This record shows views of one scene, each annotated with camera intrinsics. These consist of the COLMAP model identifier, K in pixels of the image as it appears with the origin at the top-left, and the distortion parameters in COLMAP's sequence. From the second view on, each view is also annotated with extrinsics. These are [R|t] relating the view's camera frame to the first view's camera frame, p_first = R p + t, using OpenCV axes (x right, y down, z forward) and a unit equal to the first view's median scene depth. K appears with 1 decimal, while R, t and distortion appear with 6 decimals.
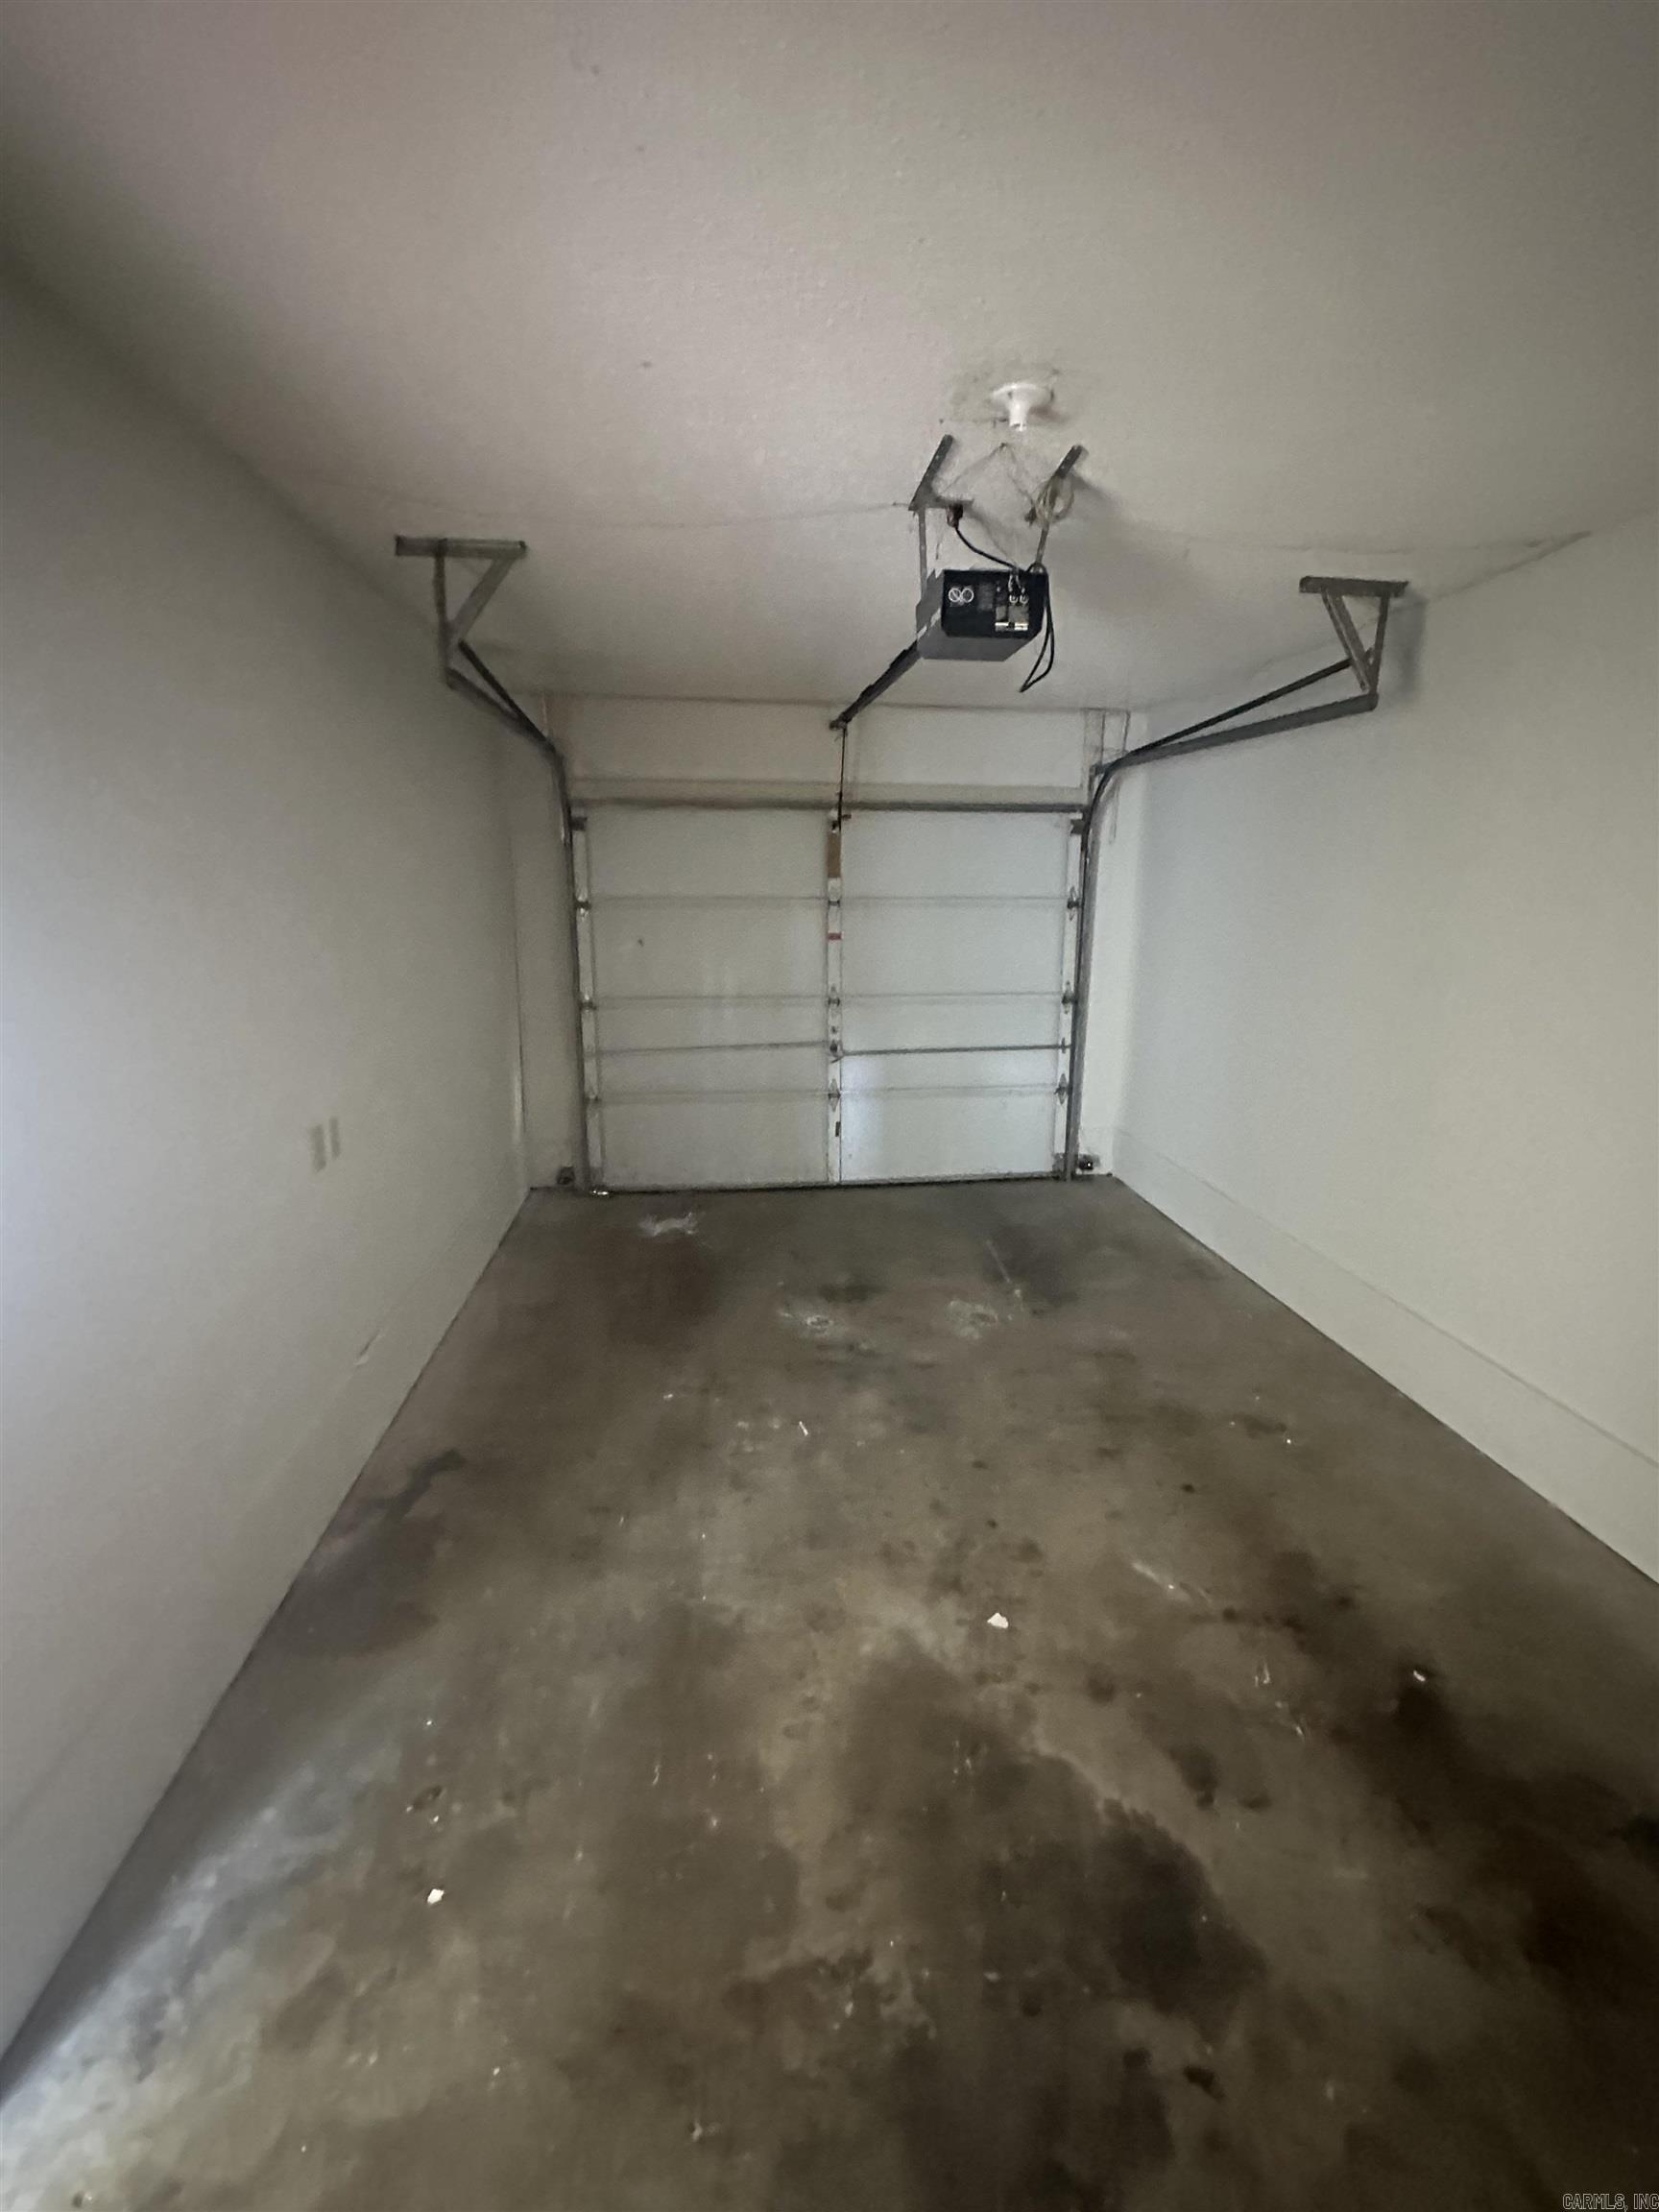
lens RADIAL K [[1024.1, 0, 829.5], [0, 1024.1, 1106.0], [0, 0, 1]] dist [-0.001222, -0.000244]
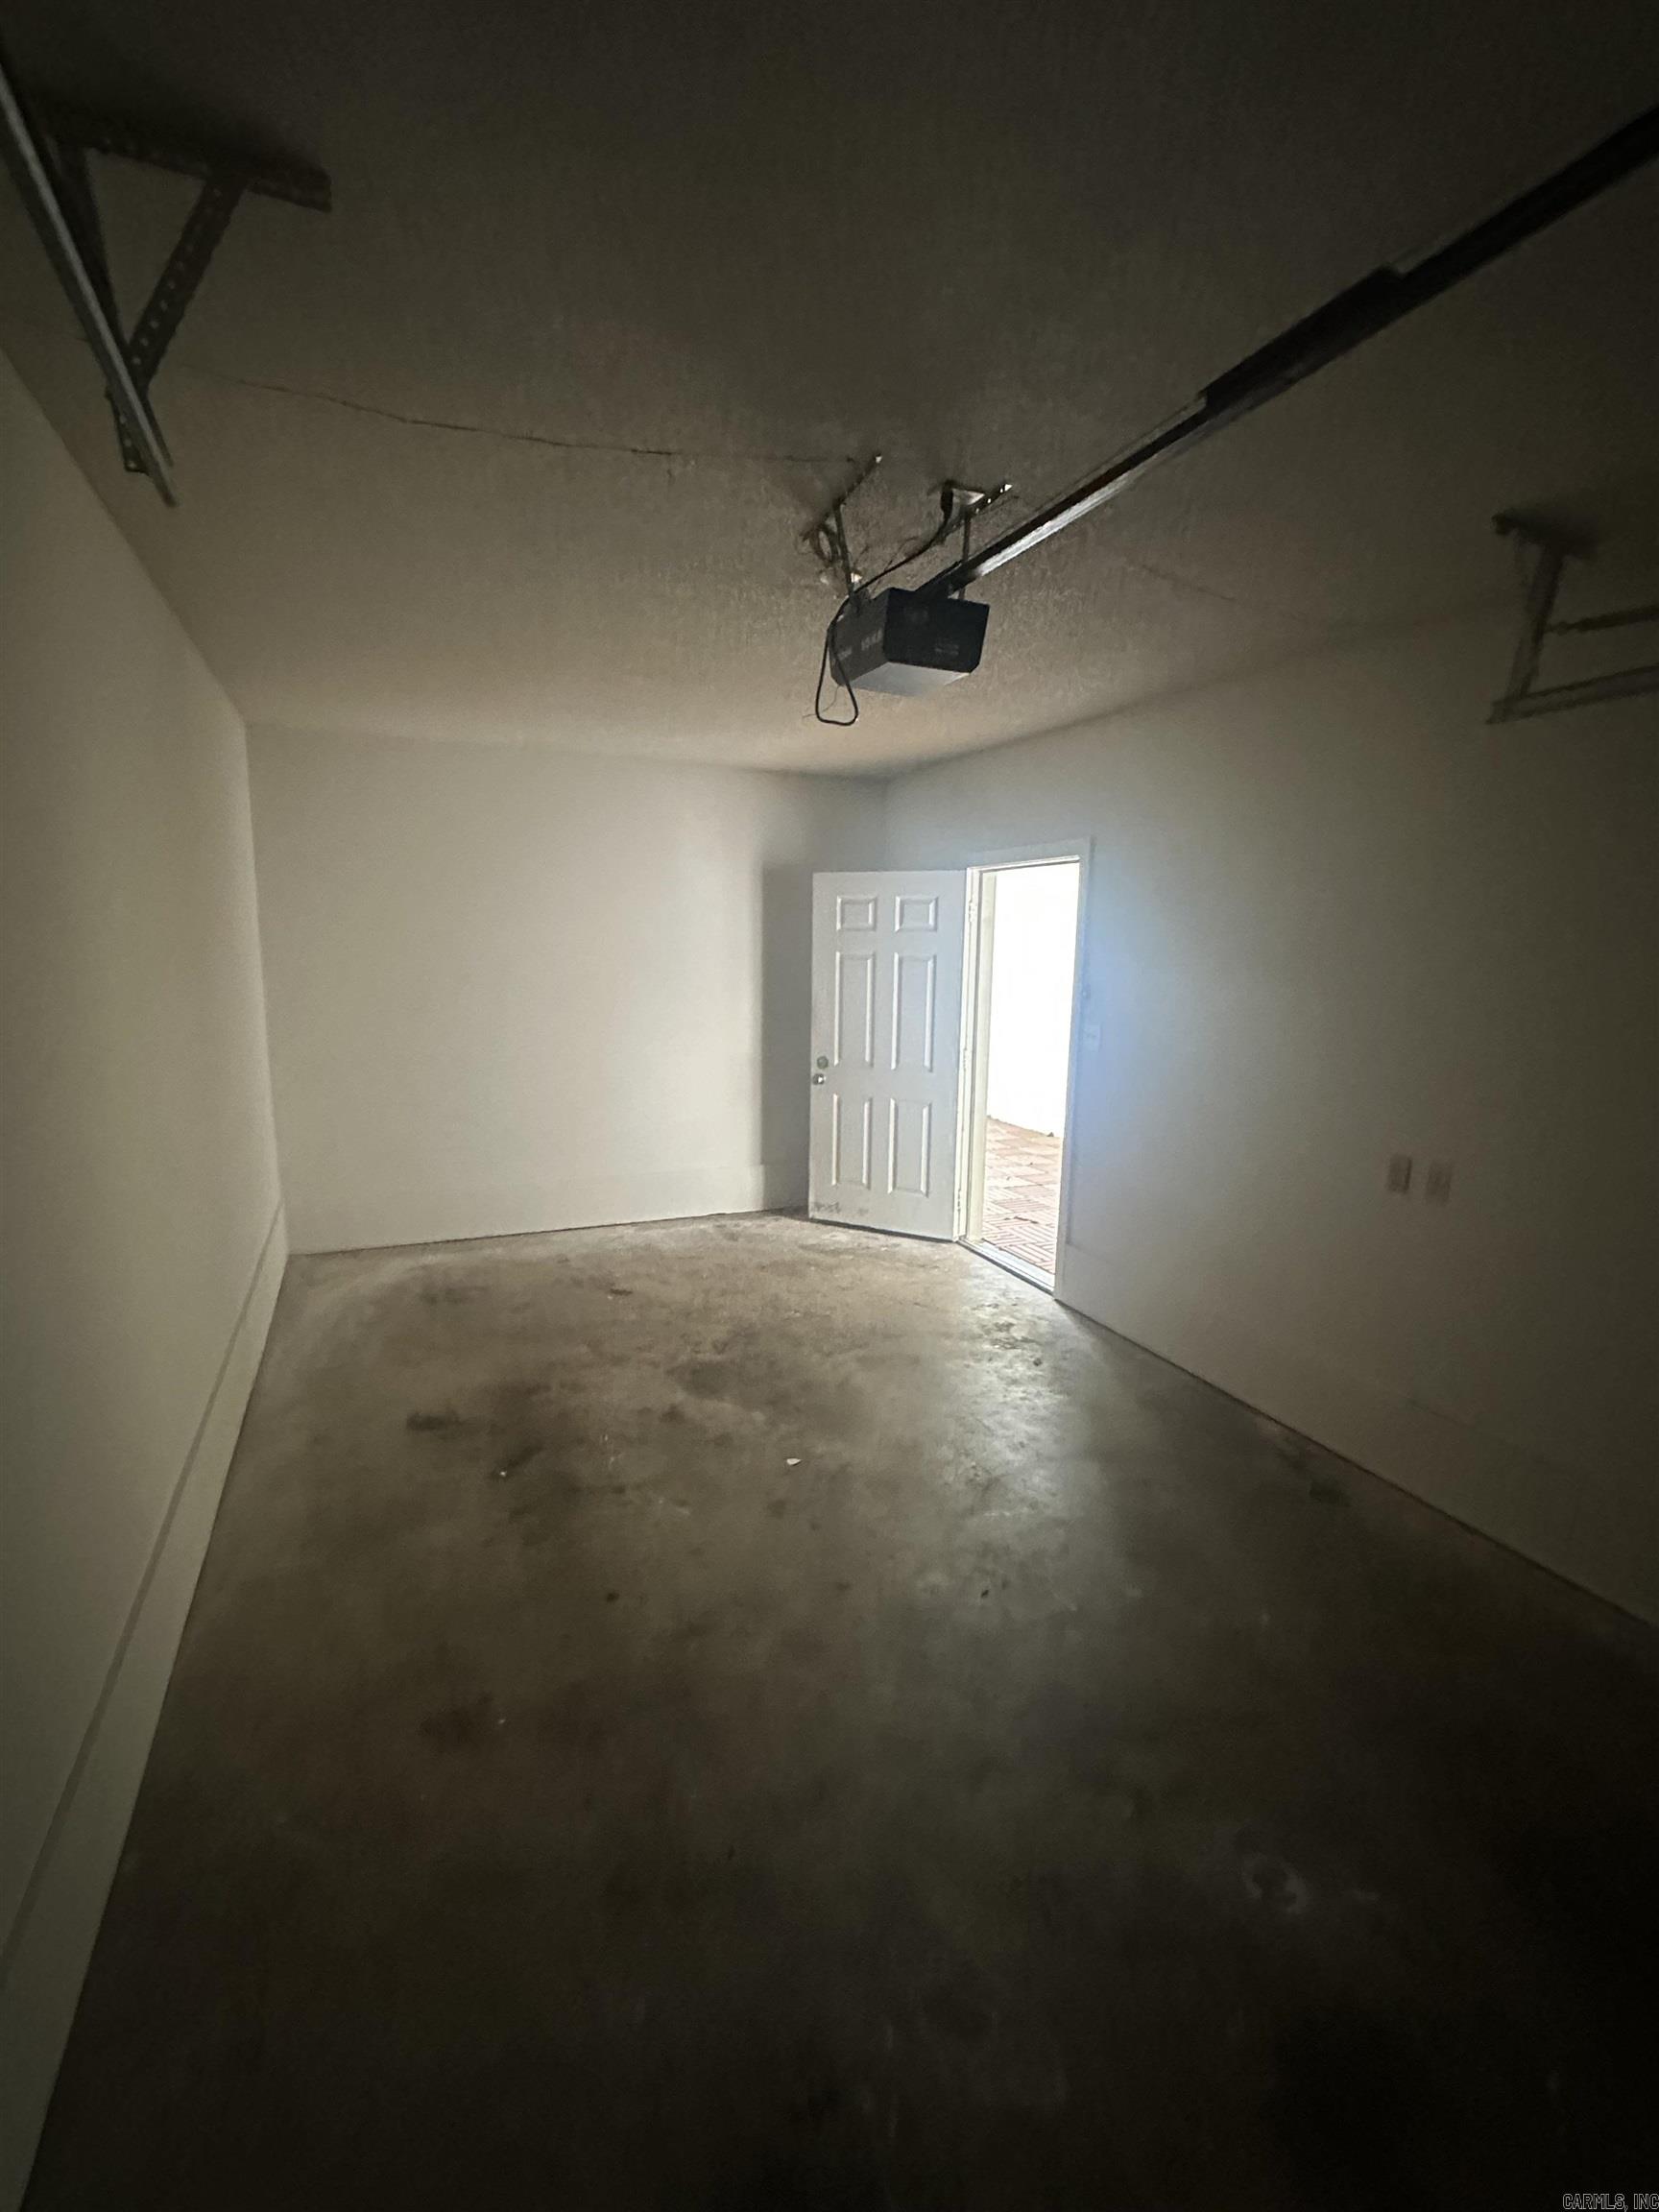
lens RADIAL K [[1024.1, 0, 829.5], [0, 1024.1, 1106.0], [0, 0, 1]] dist [-0.001222, -0.000244]
pose [[-0.954411, 0.021777, -0.297702, 0.589129], [-0.087987, 0.932498, 0.350293, -0.488165], [0.285235, 0.360517, -0.888070, 2.346148]]
